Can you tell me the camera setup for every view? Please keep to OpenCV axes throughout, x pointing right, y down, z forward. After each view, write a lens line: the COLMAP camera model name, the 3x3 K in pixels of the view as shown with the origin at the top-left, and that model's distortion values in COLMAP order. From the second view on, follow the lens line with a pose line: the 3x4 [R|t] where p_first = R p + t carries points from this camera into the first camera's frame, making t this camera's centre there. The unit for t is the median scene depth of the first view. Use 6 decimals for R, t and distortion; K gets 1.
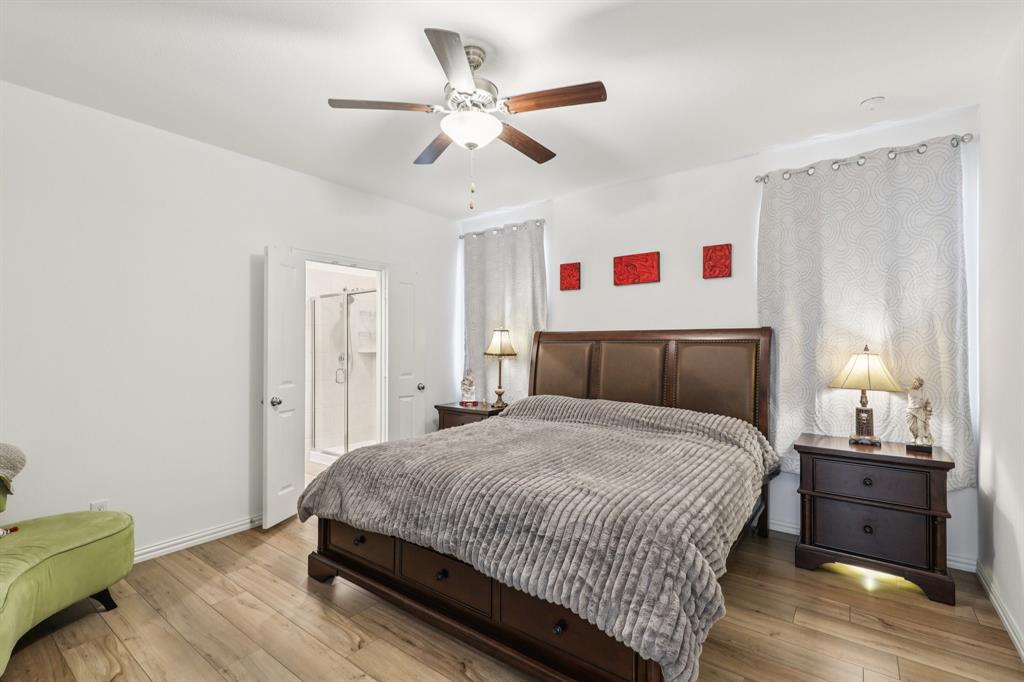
lens RADIAL K [[464.3, 0, 512.7], [0, 464.3, 343.6], [0, 0, 1]] dist [-0.000241, -0.004318]
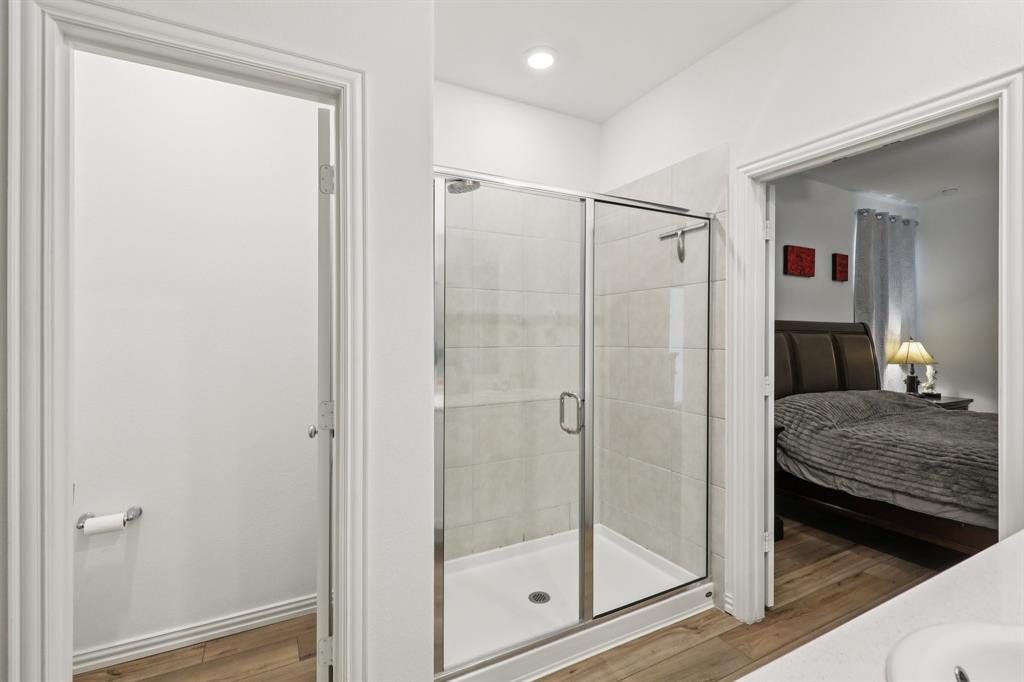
lens RADIAL K [[464.3, 0, 512.1], [0, 464.3, 338.1], [0, 0, 1]] dist [-0.000241, -0.004318]
pose [[0.431154, -0.003902, 0.902270, -1.118712], [-0.004636, 0.999968, 0.006540, 0.003141], [-0.902266, -0.007003, 0.431123, 1.357606]]
